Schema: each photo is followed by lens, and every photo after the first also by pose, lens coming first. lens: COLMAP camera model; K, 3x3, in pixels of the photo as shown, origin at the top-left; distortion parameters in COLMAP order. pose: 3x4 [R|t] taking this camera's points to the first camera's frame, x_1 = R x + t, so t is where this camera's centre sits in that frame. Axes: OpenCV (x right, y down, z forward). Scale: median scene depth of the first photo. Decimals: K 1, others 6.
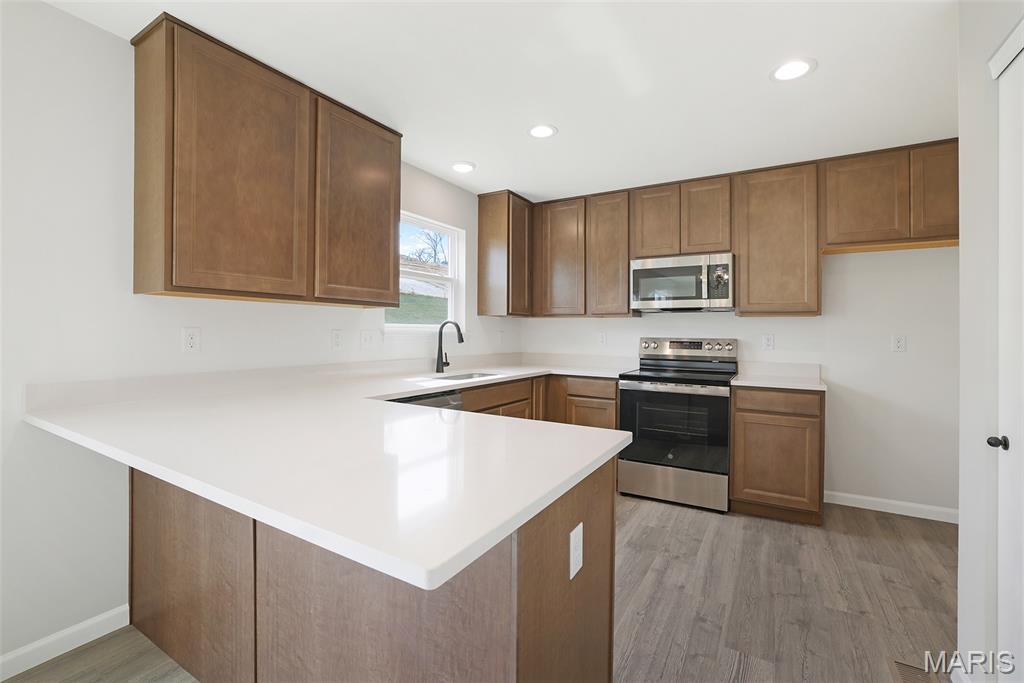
lens RADIAL K [[442.2, 0, 506.4], [0, 442.2, 330.4], [0, 0, 1]] dist [-0.031084, 0.000367]
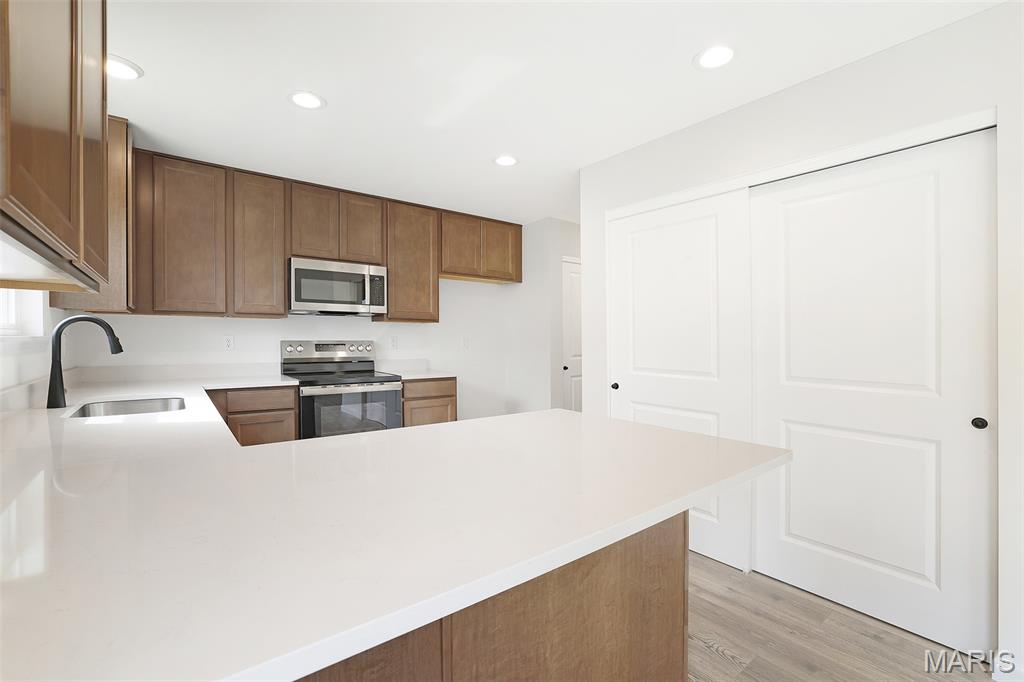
lens RADIAL K [[452.1, 0, 499.3], [0, 452.1, 338.4], [0, 0, 1]] dist [-0.020549, 0.000706]
pose [[0.357234, -0.010365, 0.933957, -0.477034], [-0.006312, 0.999889, 0.013511, -0.005032], [-0.933994, -0.010722, 0.357129, 0.275080]]
